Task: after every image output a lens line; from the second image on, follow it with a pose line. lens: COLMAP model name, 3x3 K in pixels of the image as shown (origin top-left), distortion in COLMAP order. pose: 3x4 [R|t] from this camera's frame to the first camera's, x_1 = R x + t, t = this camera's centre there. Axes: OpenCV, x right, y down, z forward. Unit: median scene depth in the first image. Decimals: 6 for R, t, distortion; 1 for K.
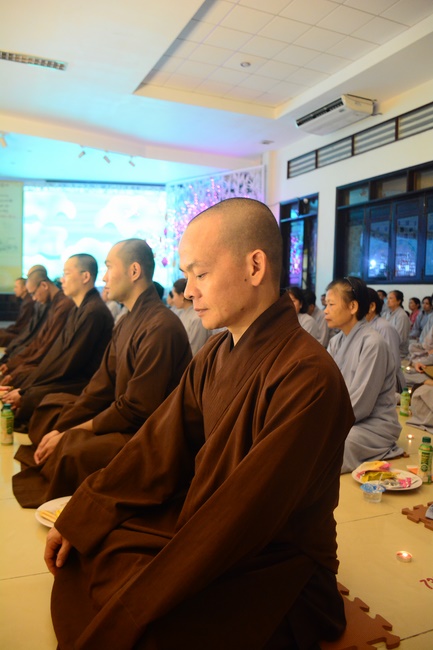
lens RADIAL K [[557.3, 0, 219.3], [0, 557.3, 329.7], [0, 0, 1]] dist [-0.141232, 0.000414]
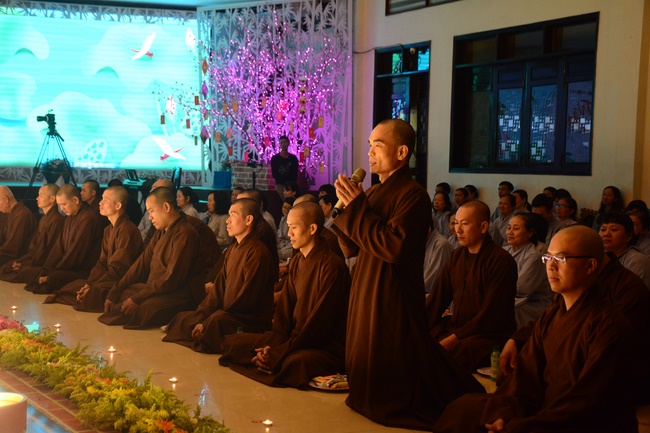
lens RADIAL K [[1222.1, 0, 326.7], [0, 1222.1, 214.6], [0, 0, 1]] dist [0.511466, 0.000000]
pose [[0.996796, -0.022722, 0.076689, -0.071701], [0.023090, 0.999726, -0.003923, -0.016736], [-0.076579, 0.005681, 0.997047, -0.515674]]
